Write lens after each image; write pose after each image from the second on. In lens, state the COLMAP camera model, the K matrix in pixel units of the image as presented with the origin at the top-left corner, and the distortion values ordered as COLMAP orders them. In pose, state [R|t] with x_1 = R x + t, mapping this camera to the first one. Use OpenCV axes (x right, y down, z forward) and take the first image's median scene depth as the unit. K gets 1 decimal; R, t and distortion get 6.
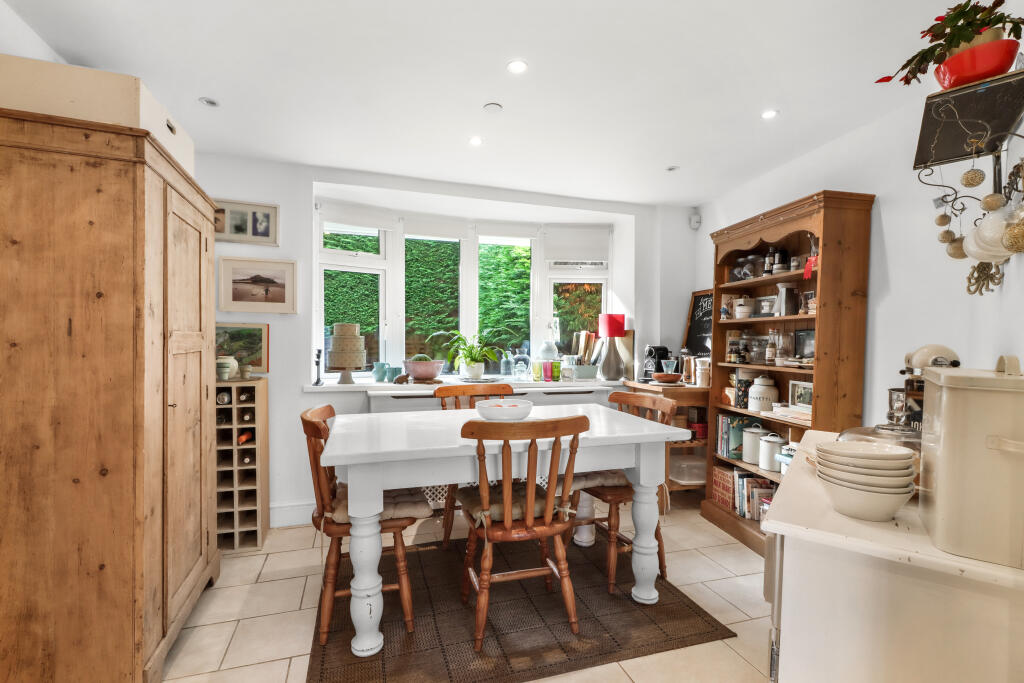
lens RADIAL K [[472.5, 0, 510.5], [0, 472.5, 330.7], [0, 0, 1]] dist [0.000999, 0.000277]
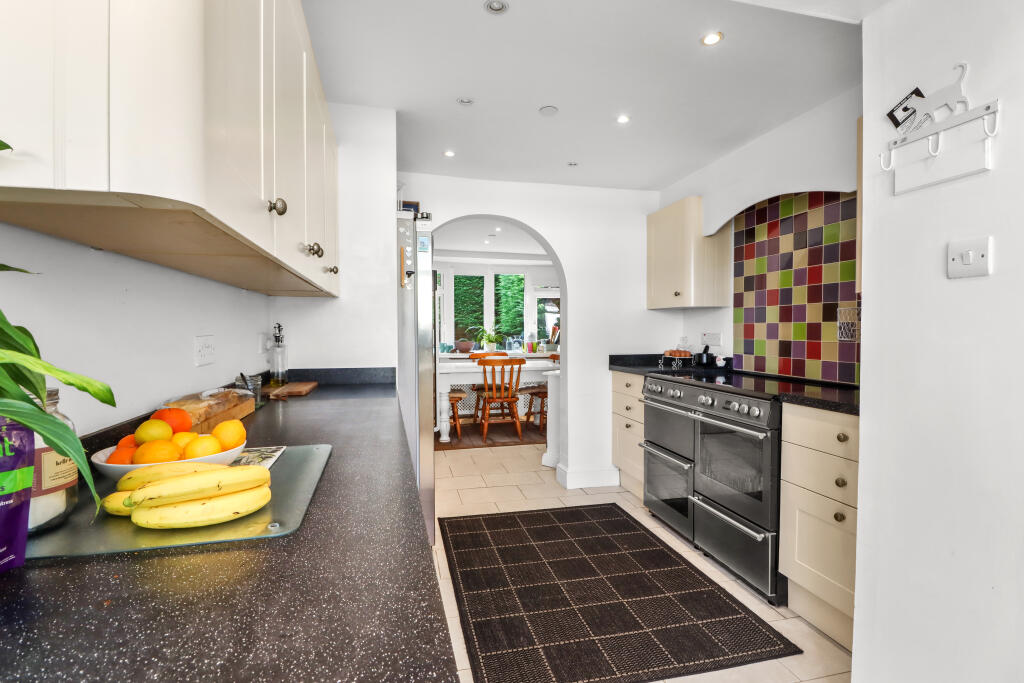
lens RADIAL K [[472.5, 0, 510.5], [0, 472.5, 330.7], [0, 0, 1]] dist [0.000999, 0.000277]
pose [[0.996282, -0.003674, -0.086068, 0.162205], [0.005269, 0.999819, 0.018306, -0.015212], [0.085985, -0.018691, 0.996121, -0.861423]]
